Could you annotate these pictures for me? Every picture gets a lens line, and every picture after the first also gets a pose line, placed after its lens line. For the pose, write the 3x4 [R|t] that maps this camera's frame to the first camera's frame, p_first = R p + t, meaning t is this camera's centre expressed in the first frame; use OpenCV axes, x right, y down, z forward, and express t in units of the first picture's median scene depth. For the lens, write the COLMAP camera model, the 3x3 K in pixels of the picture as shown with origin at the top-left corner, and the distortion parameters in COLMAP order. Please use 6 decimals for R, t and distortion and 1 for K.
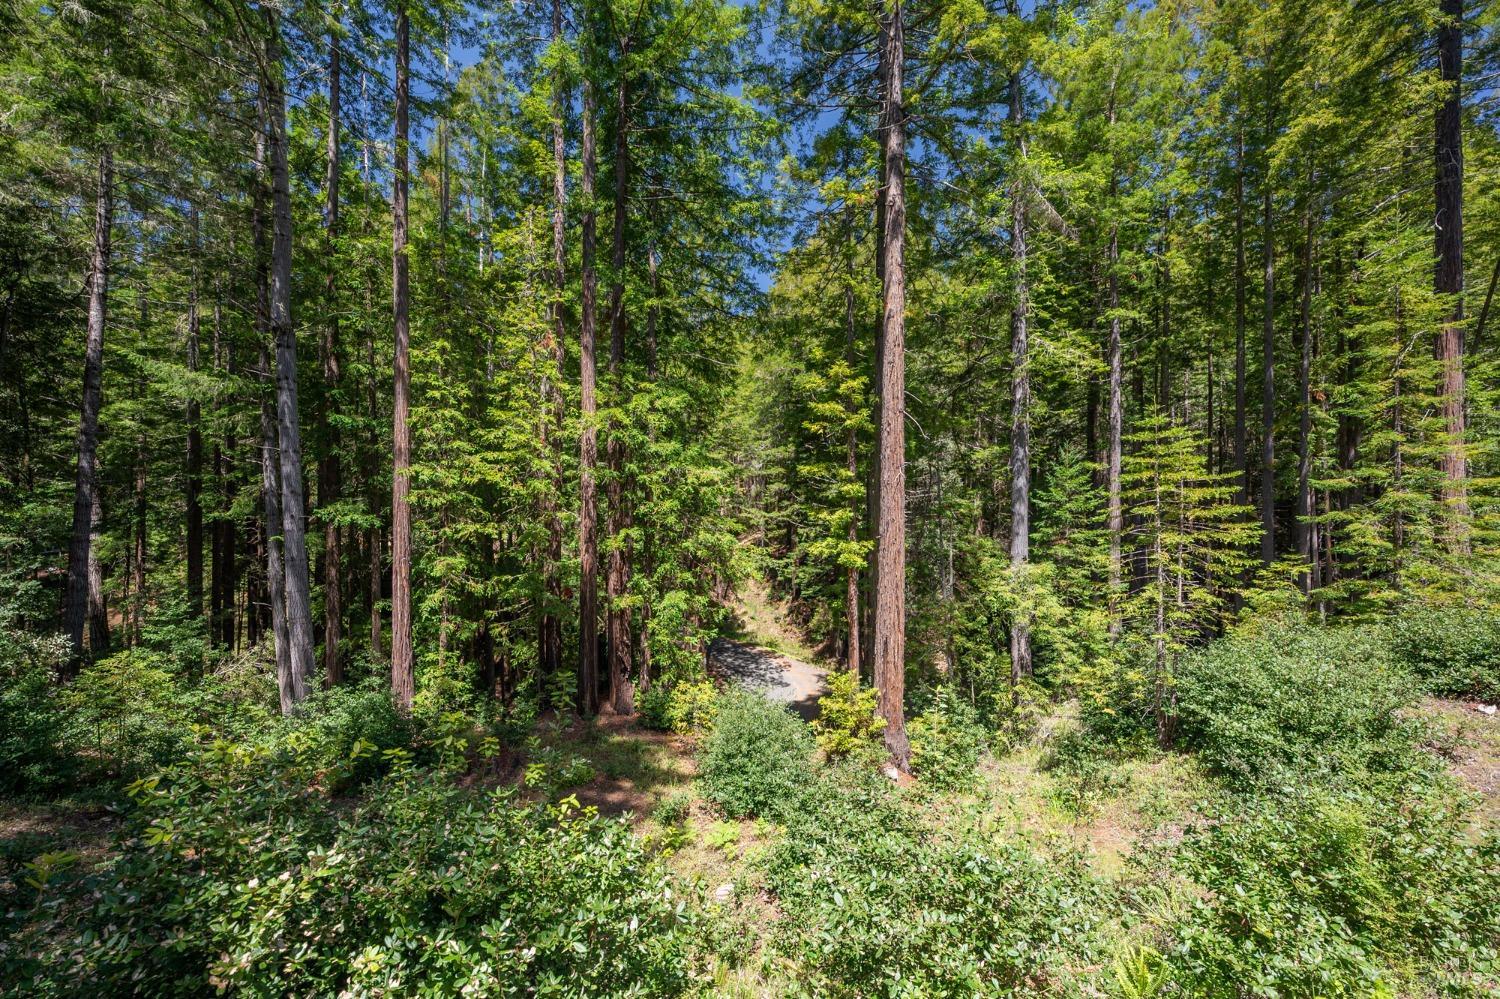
lens RADIAL K [[594.6, 0, 751.7], [0, 594.6, 497.7], [0, 0, 1]] dist [-0.008463, 0.001016]
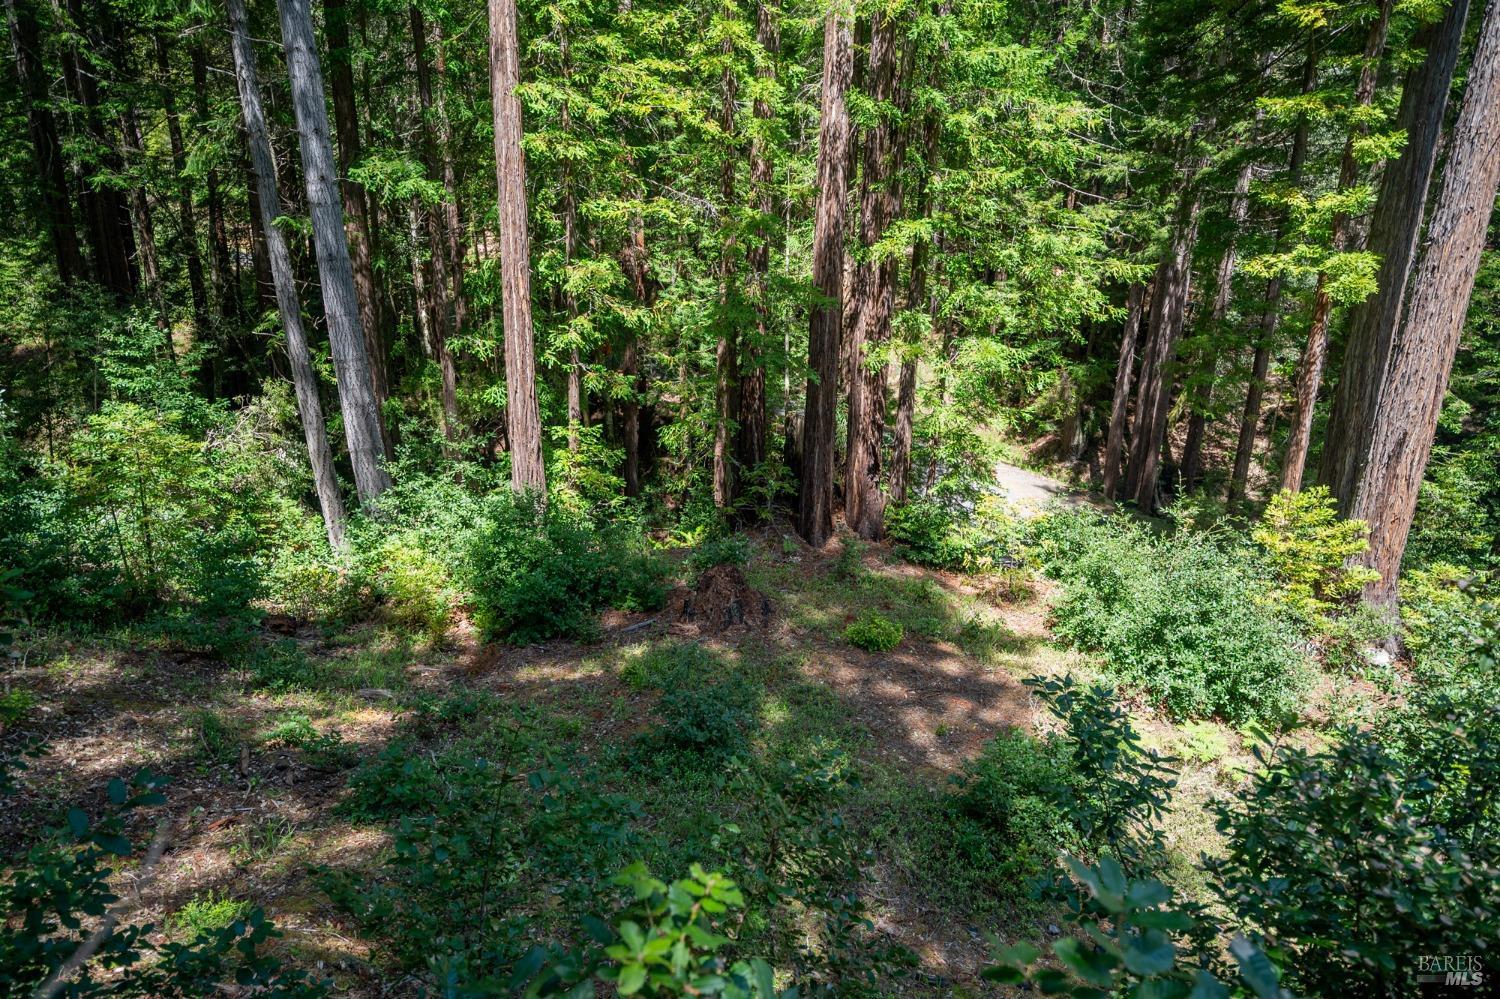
lens RADIAL K [[962.4, 0, 750.8], [0, 962.4, 504.2], [0, 0, 1]] dist [-0.001546, -0.000141]
pose [[0.996391, 0.048651, -0.069557, -0.332536], [-0.024584, 0.949725, 0.312117, 0.036502], [0.081245, -0.309281, 0.947494, 0.089058]]
